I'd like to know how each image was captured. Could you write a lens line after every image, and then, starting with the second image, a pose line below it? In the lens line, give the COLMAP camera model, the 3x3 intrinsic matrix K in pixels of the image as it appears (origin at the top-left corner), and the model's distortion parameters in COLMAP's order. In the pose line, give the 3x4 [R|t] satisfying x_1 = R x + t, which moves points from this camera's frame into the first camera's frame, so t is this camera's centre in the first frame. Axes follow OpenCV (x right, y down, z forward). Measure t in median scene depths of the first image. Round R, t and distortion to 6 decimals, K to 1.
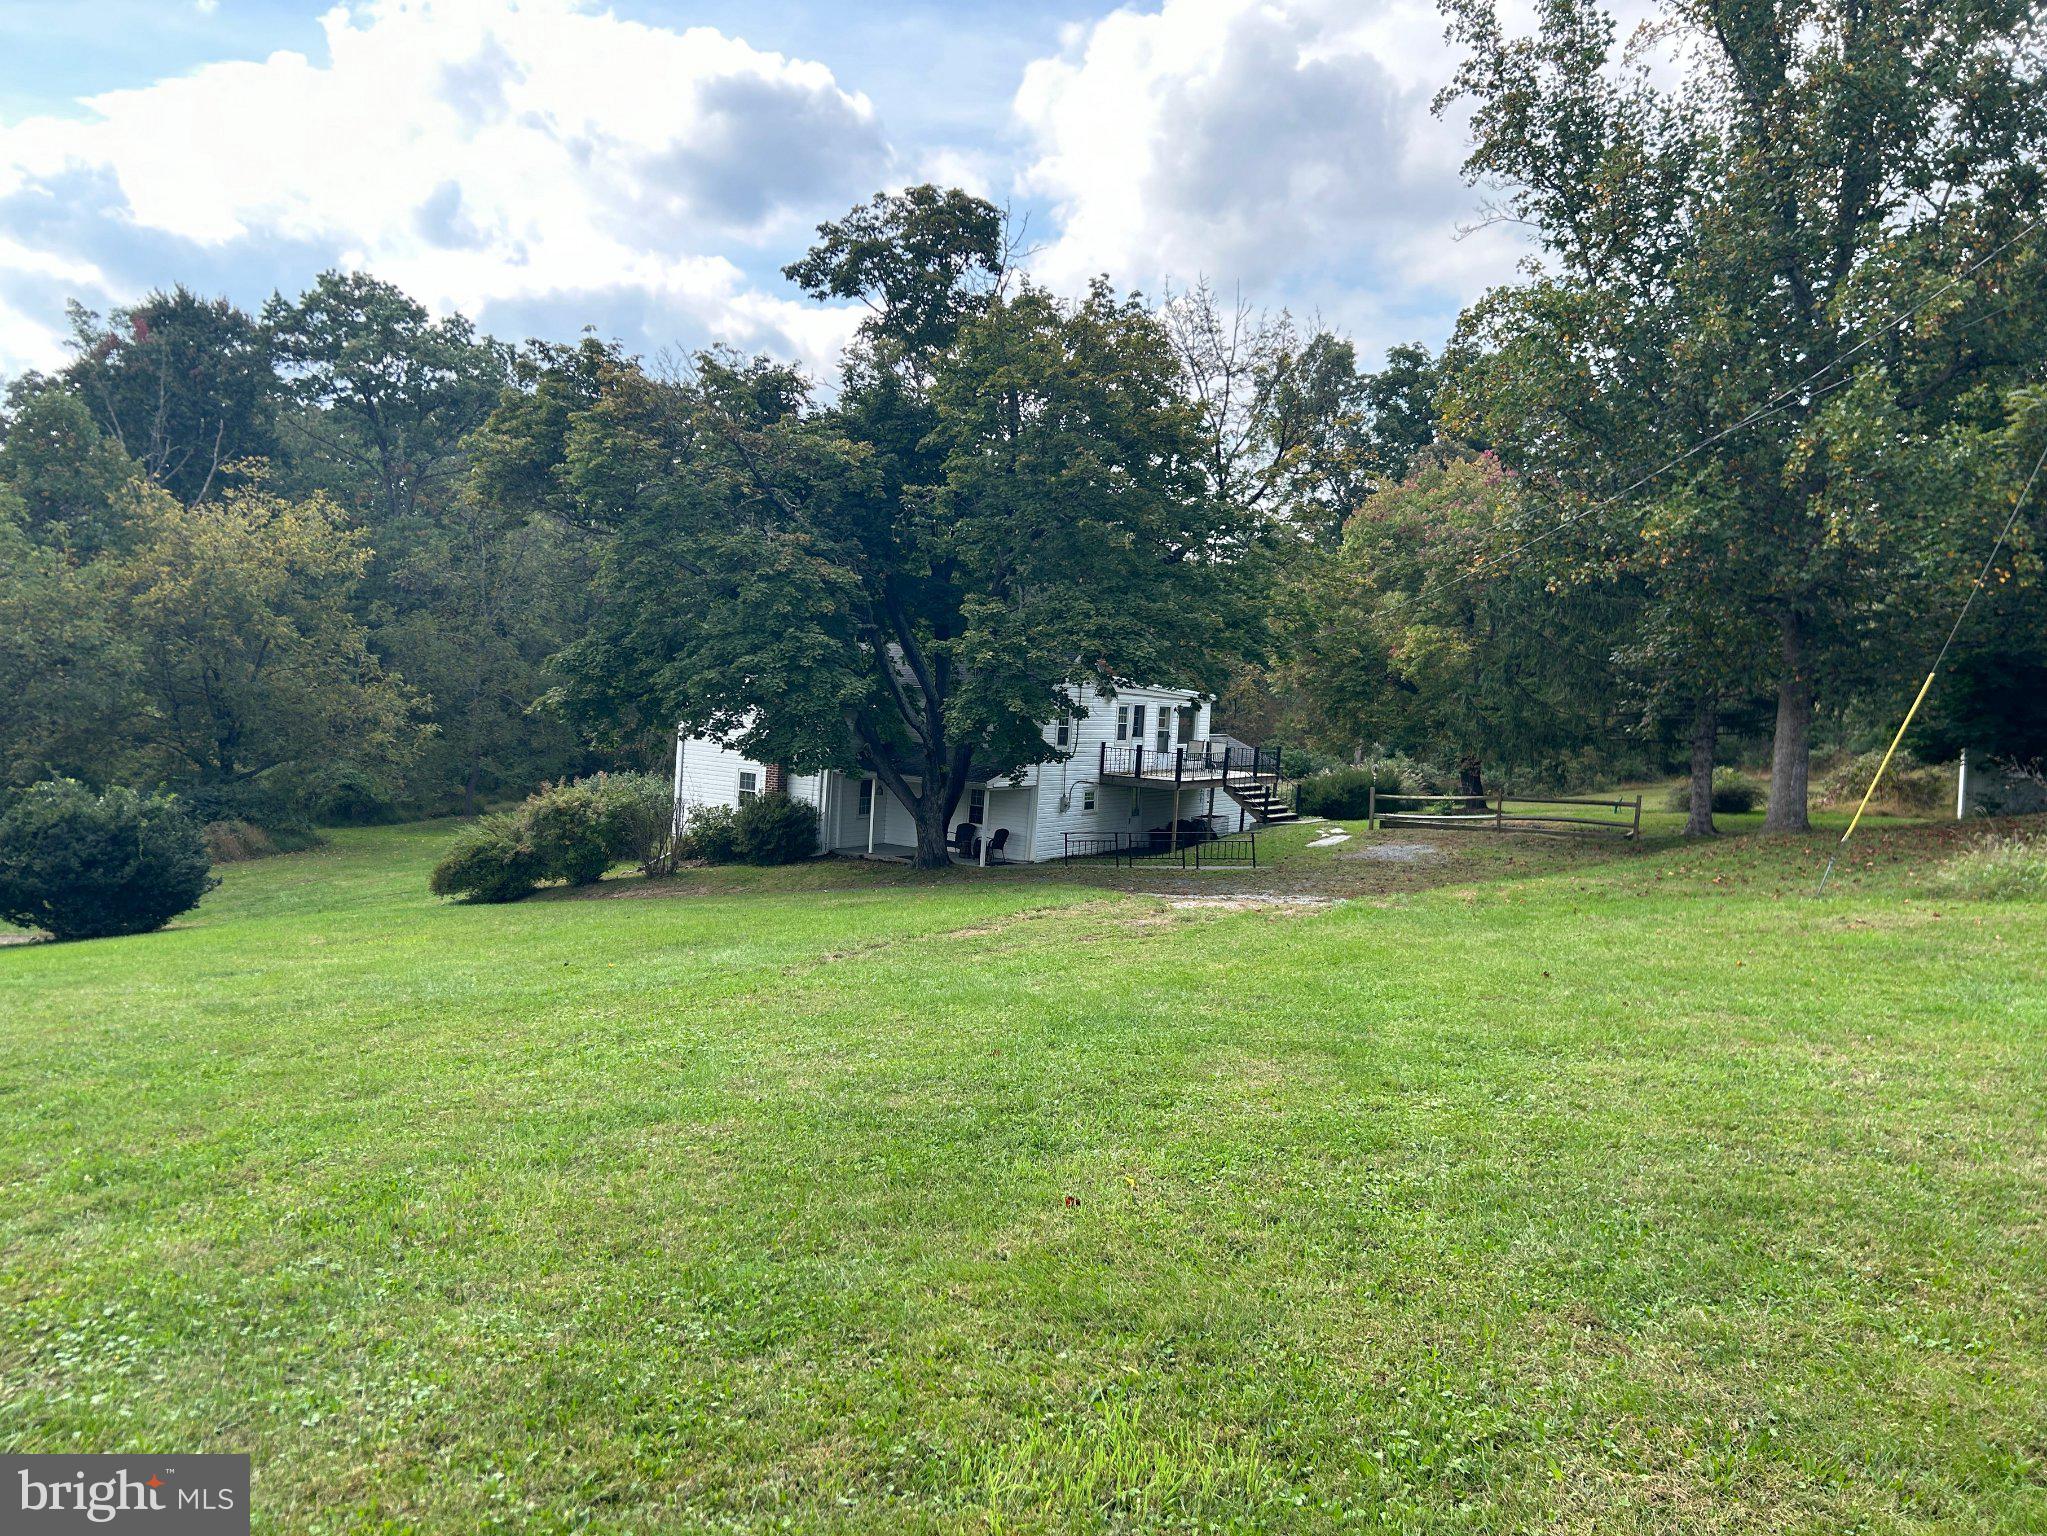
lens RADIAL K [[1555.1, 0, 1022.9], [0, 1555.1, 765.0], [0, 0, 1]] dist [0.045382, -0.050193]
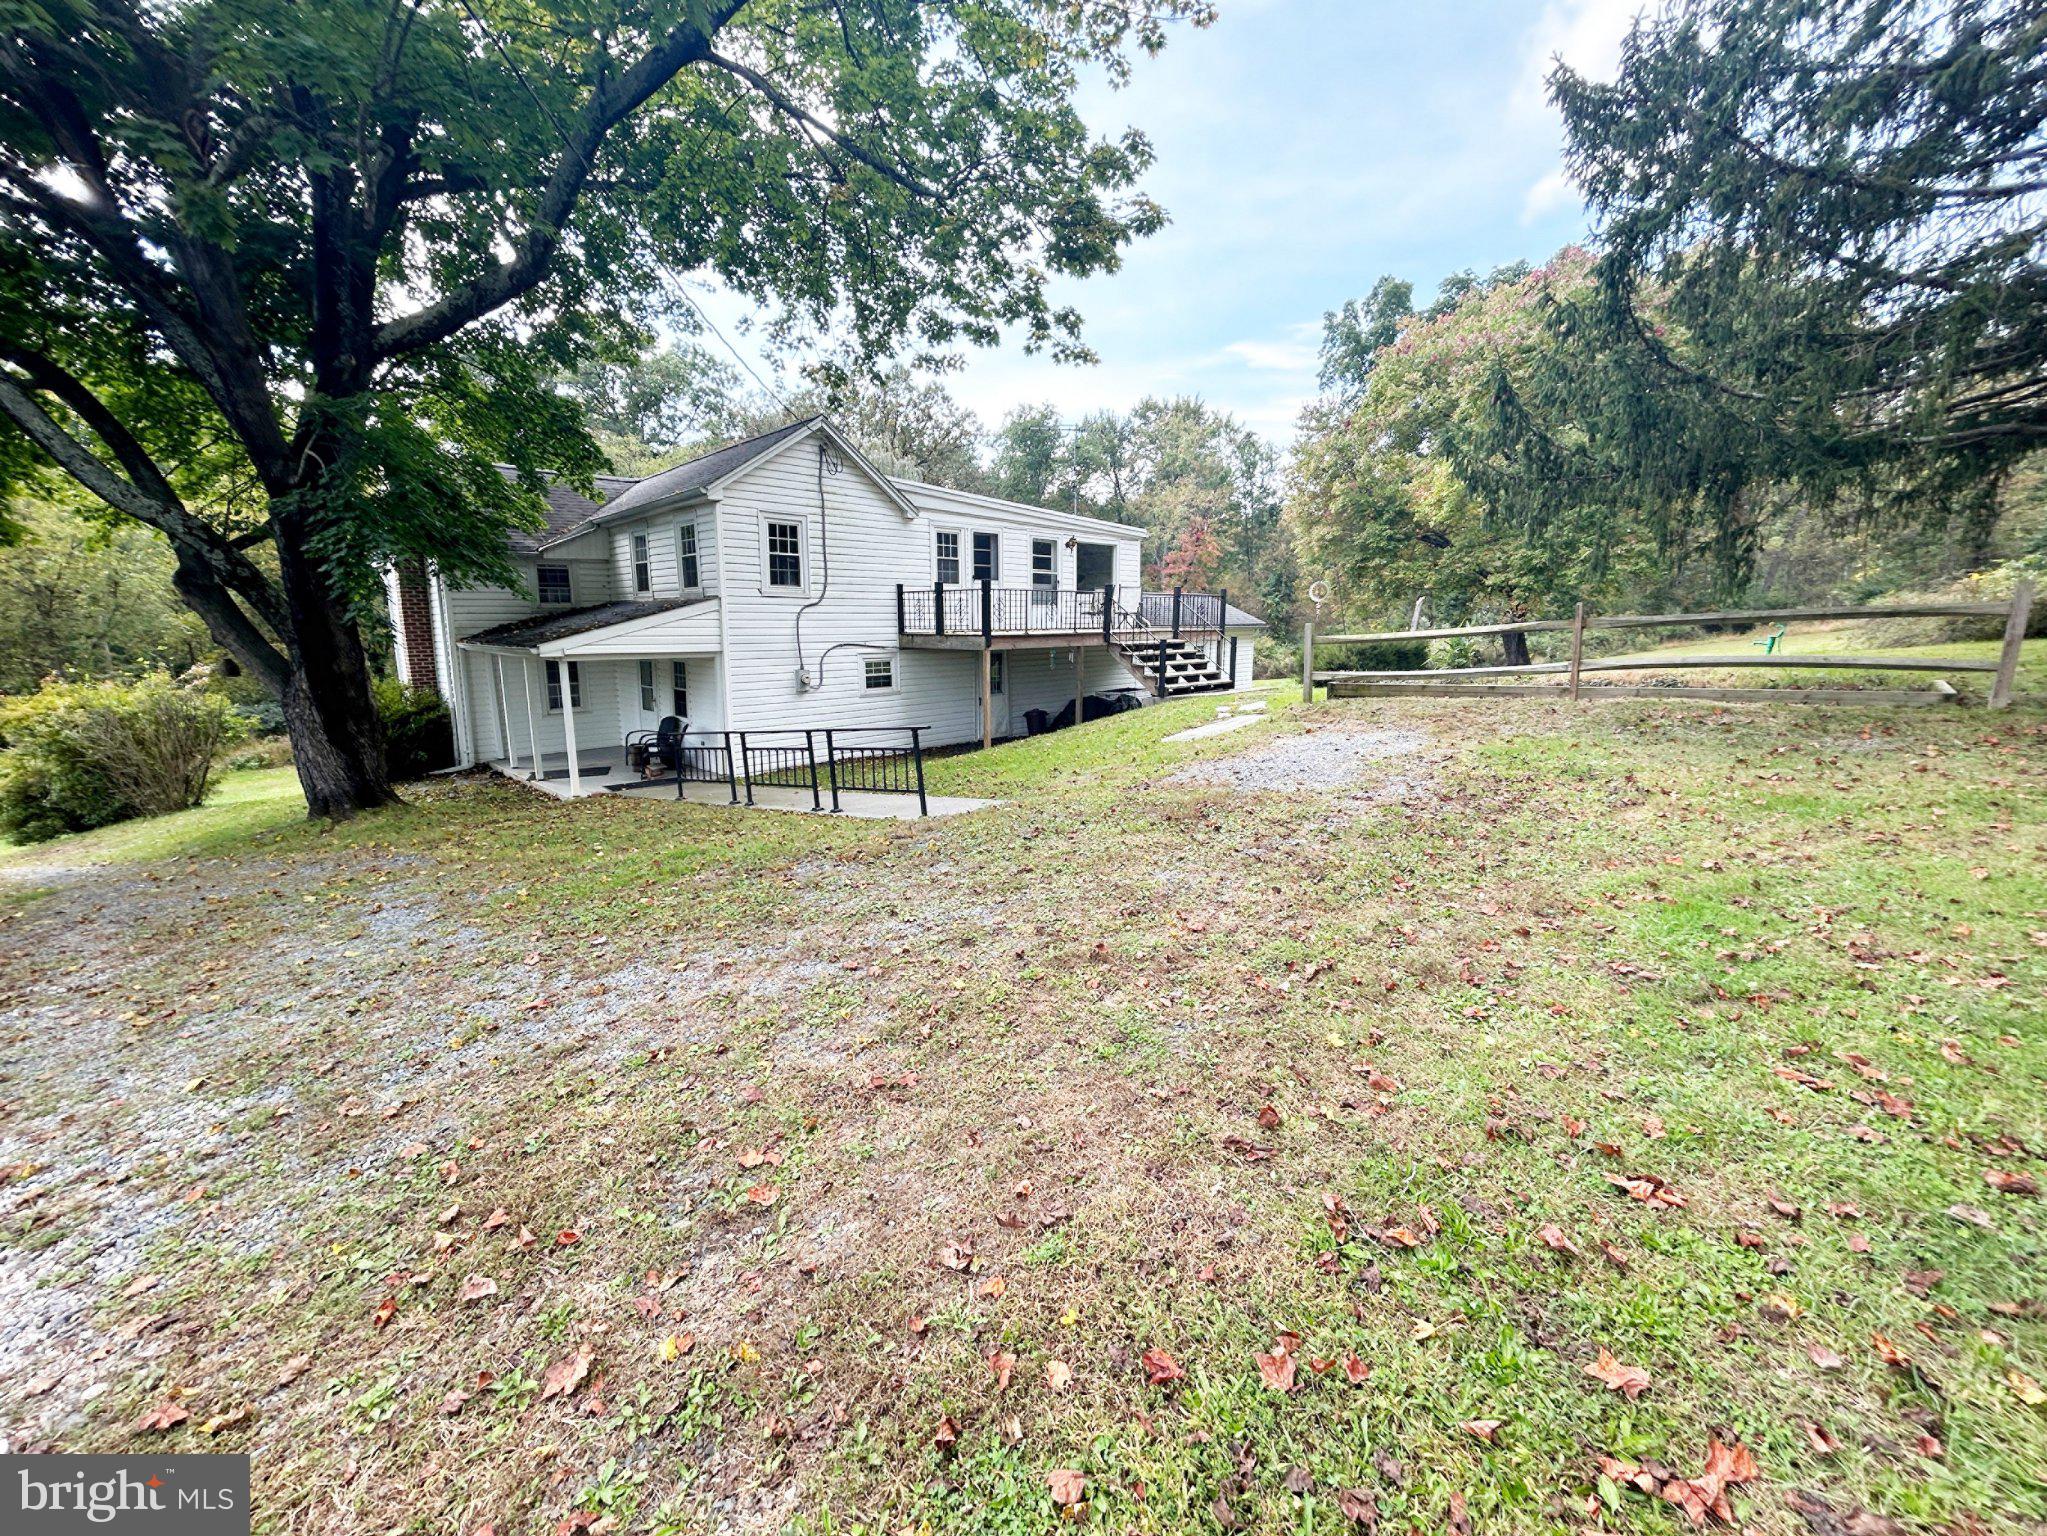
lens RADIAL K [[829.5, 0, 1026.7], [0, 829.5, 776.0], [0, 0, 1]] dist [-0.008135, 0.001900]
pose [[0.967588, -0.018015, -0.251892, 0.178959], [0.050231, 0.991251, 0.122060, 0.023778], [0.247489, -0.130757, 0.960027, 0.614799]]
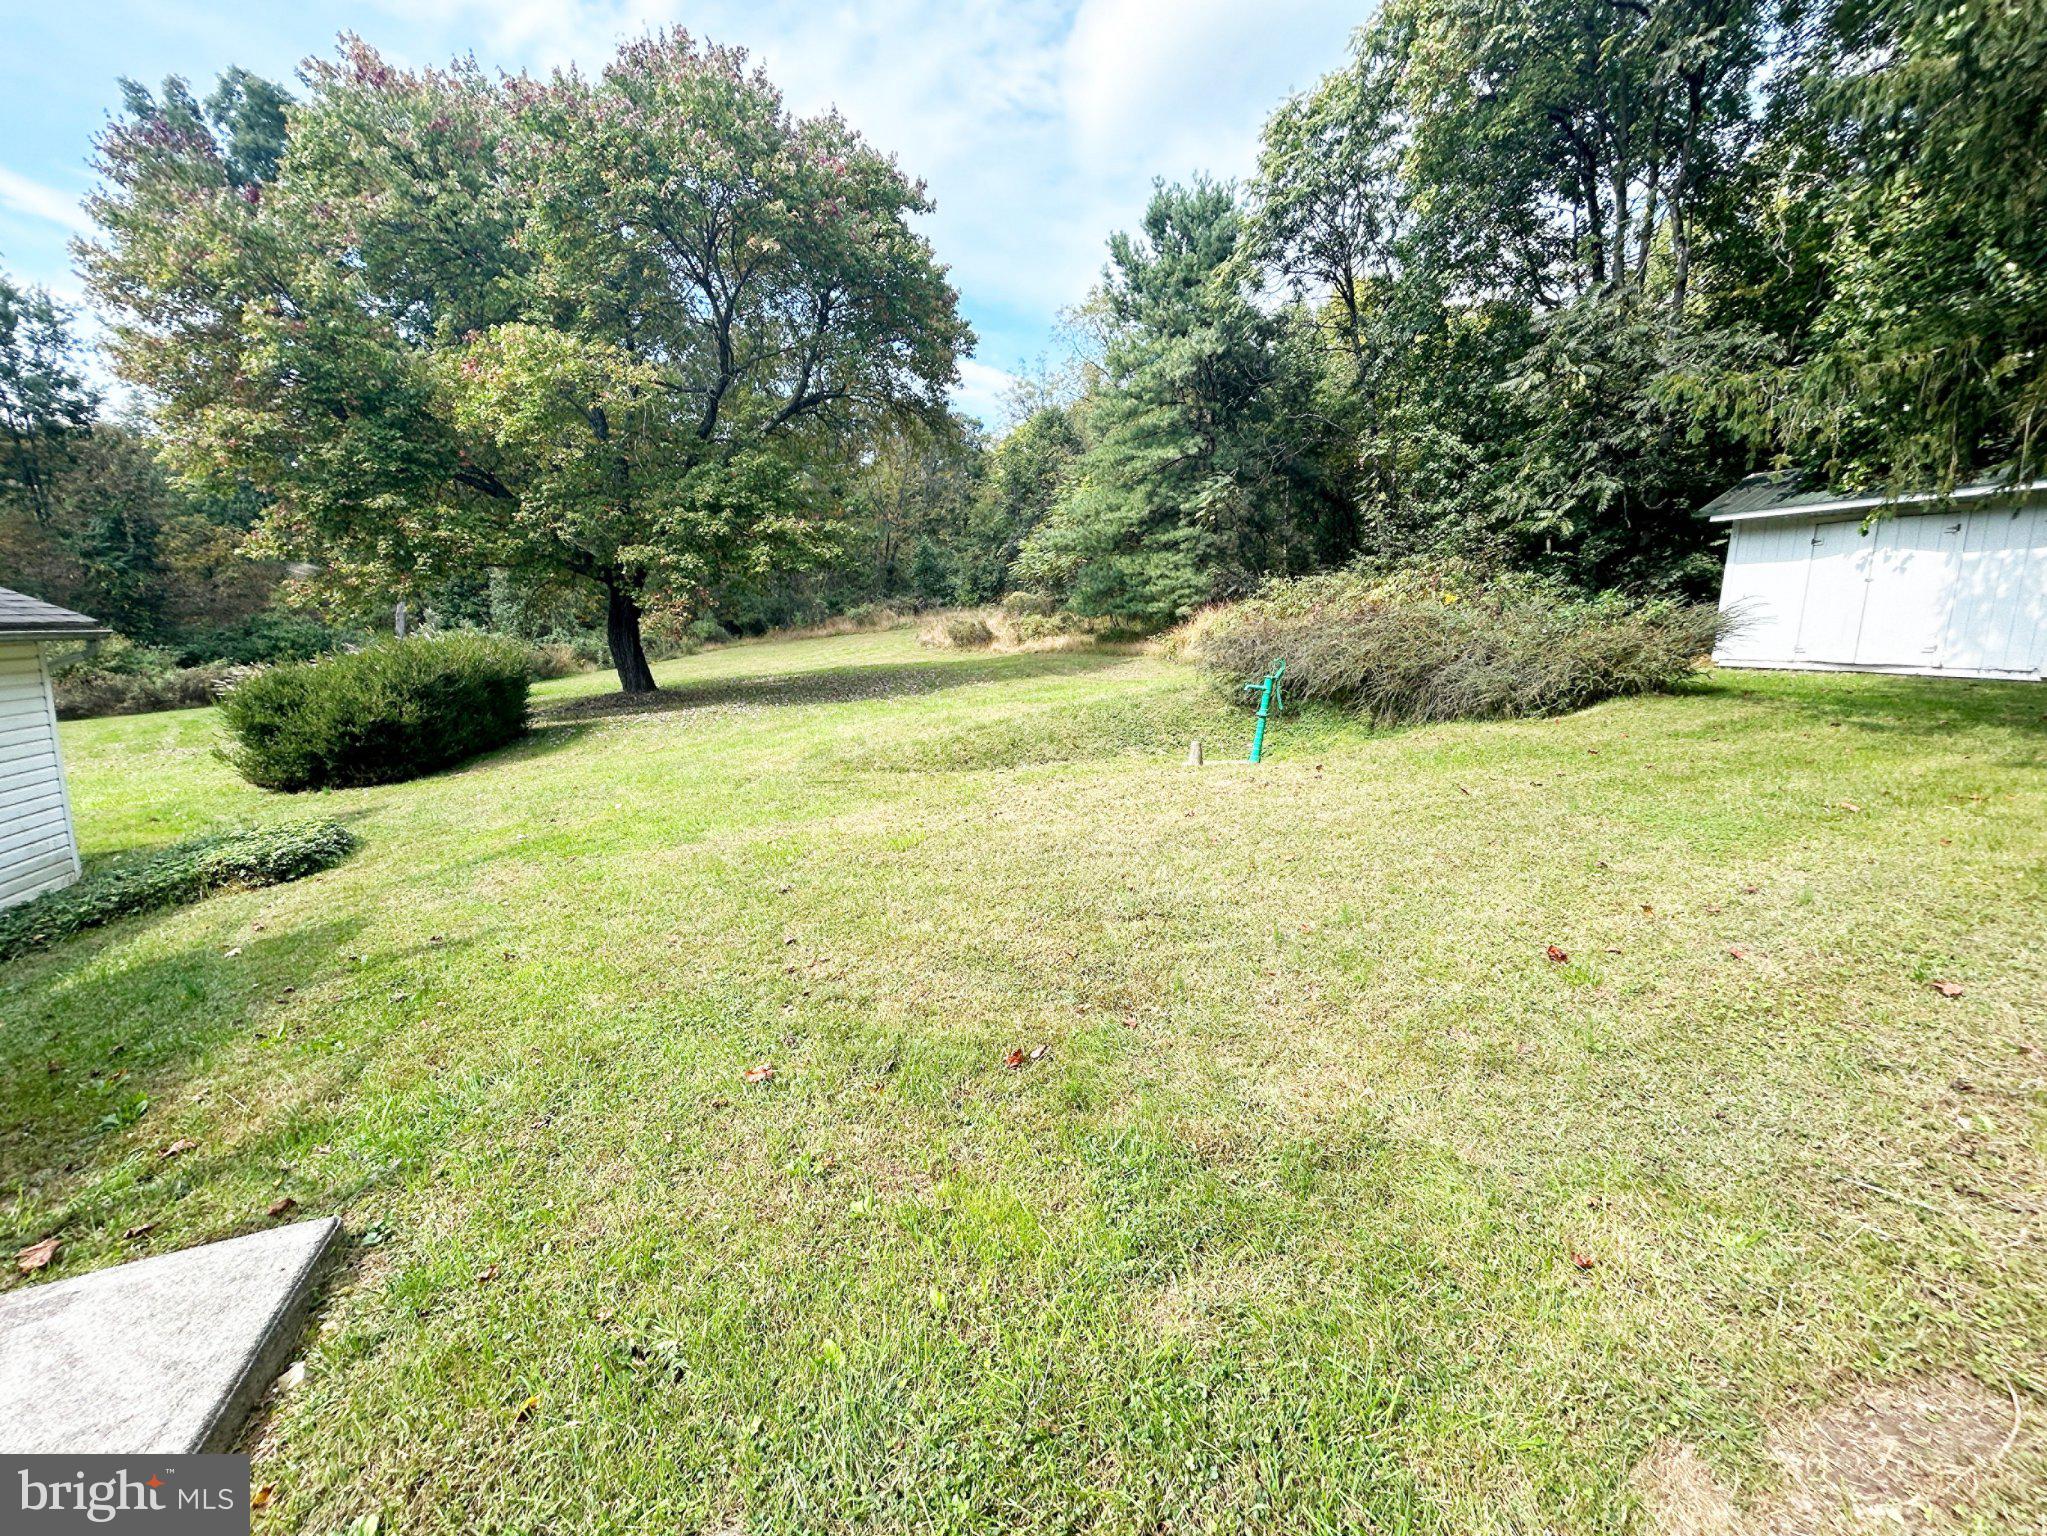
lens RADIAL K [[829.5, 0, 1022.5], [0, 829.5, 759.6], [0, 0, 1]] dist [-0.008135, 0.001900]
pose [[0.651147, -0.168516, 0.740006, 0.190244], [0.039601, 0.981254, 0.188607, -0.002135], [-0.757917, -0.093506, 0.645614, 0.934498]]
